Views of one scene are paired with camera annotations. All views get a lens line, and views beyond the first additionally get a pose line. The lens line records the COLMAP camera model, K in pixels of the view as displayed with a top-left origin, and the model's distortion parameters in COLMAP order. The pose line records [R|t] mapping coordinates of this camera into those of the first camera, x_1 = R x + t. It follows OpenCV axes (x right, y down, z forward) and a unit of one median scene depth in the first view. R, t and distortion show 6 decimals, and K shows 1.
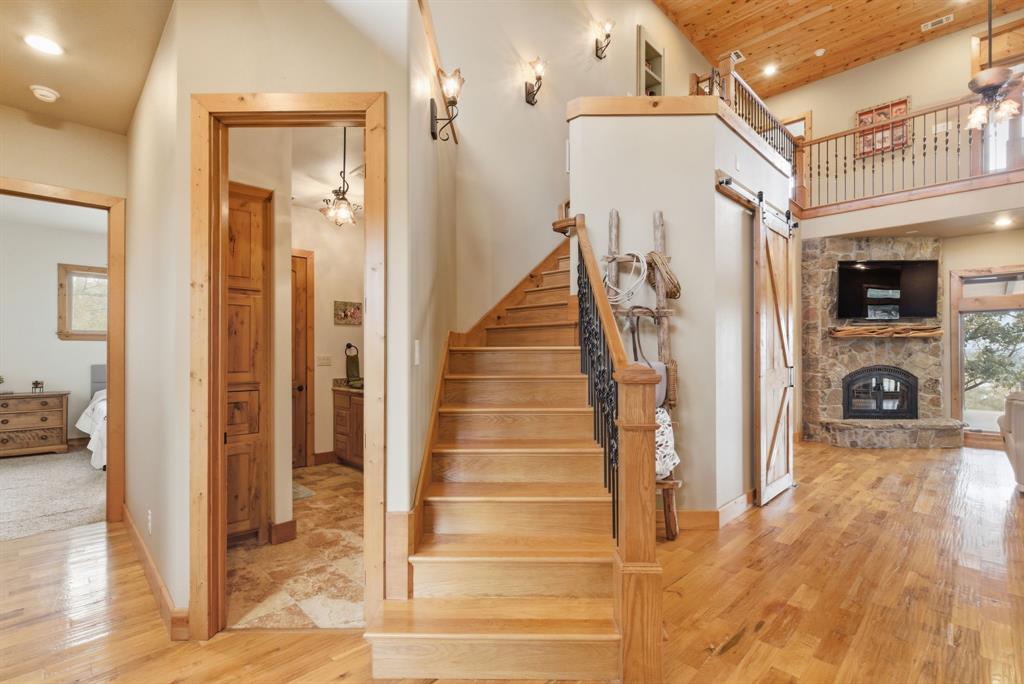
lens RADIAL K [[468.5, 0, 510.9], [0, 468.5, 345.2], [0, 0, 1]] dist [0.003684, 0.000791]
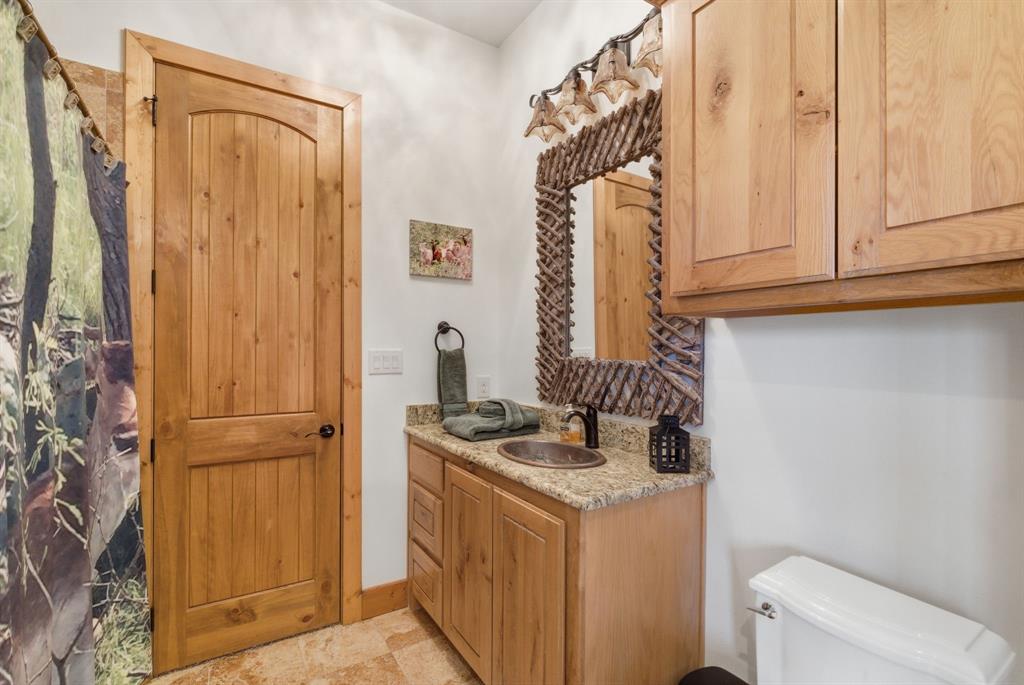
lens RADIAL K [[468.5, 0, 512.8], [0, 468.5, 345.0], [0, 0, 1]] dist [0.003684, 0.000791]
pose [[0.978459, 0.003913, -0.206406, -0.204011], [-0.002705, 0.999978, 0.006133, 0.014949], [0.206425, -0.005443, 0.978447, 0.621202]]
